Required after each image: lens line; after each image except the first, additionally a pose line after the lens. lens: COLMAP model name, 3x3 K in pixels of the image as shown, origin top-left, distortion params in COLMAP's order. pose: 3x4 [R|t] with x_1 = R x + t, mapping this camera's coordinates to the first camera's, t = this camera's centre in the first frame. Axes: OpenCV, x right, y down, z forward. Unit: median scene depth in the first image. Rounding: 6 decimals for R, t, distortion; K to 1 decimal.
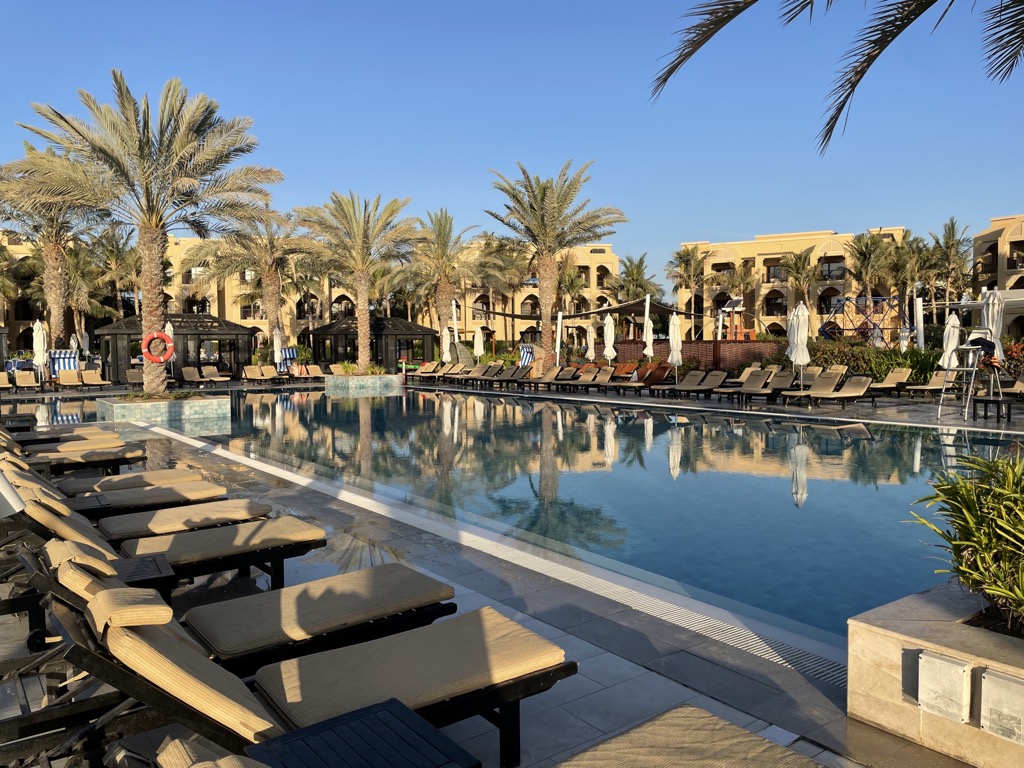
lens RADIAL K [[742.3, 0, 512.0], [0, 742.3, 384.0], [0, 0, 1]] dist [0.125374, -0.137333]
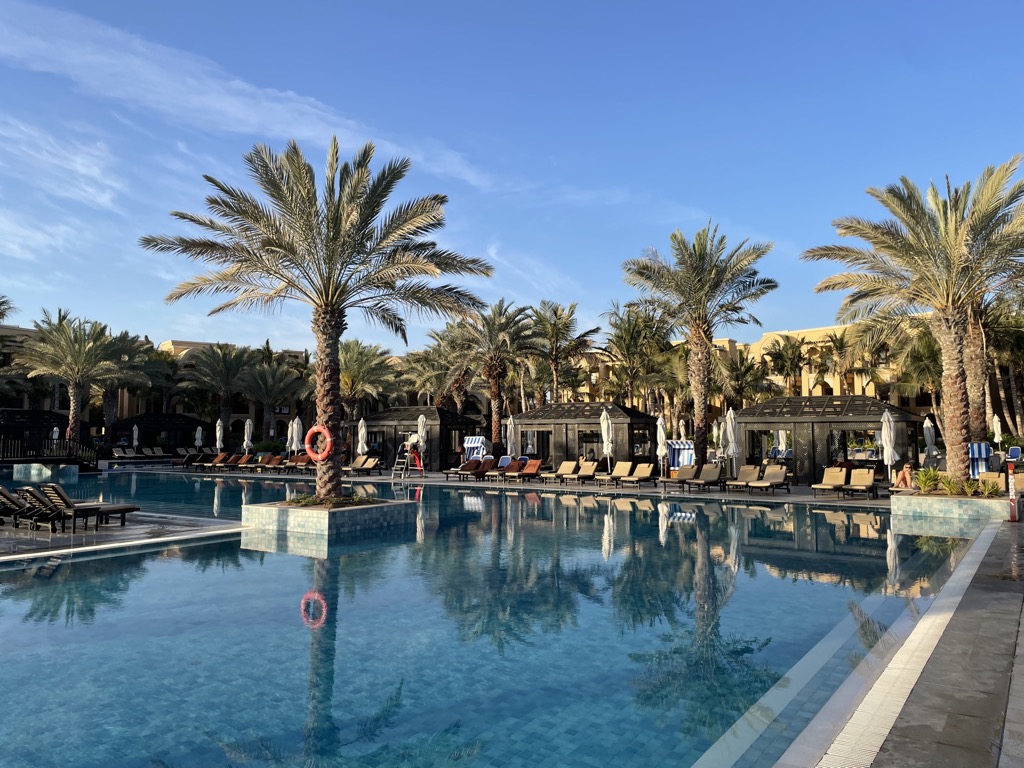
lens RADIAL K [[742.3, 0, 512.0], [0, 742.3, 384.0], [0, 0, 1]] dist [0.125374, -0.137333]
pose [[0.301314, -0.058891, -0.951705, 0.413556], [-0.048131, 0.995879, -0.076863, -0.059660], [0.952309, 0.068966, 0.297238, 0.943010]]
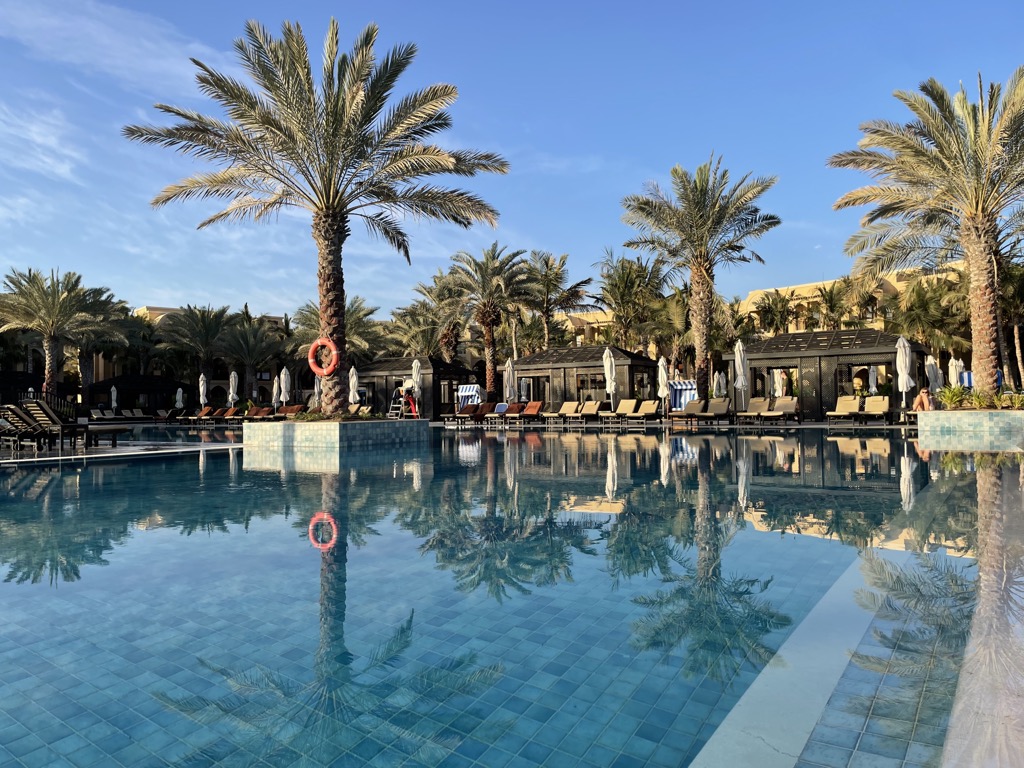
lens RADIAL K [[742.3, 0, 512.0], [0, 742.3, 384.0], [0, 0, 1]] dist [0.125374, -0.137333]
pose [[0.326252, -0.025982, -0.944926, 0.350884], [-0.035297, 0.998590, -0.039645, 0.005300], [0.944624, 0.046287, 0.324875, 0.923709]]
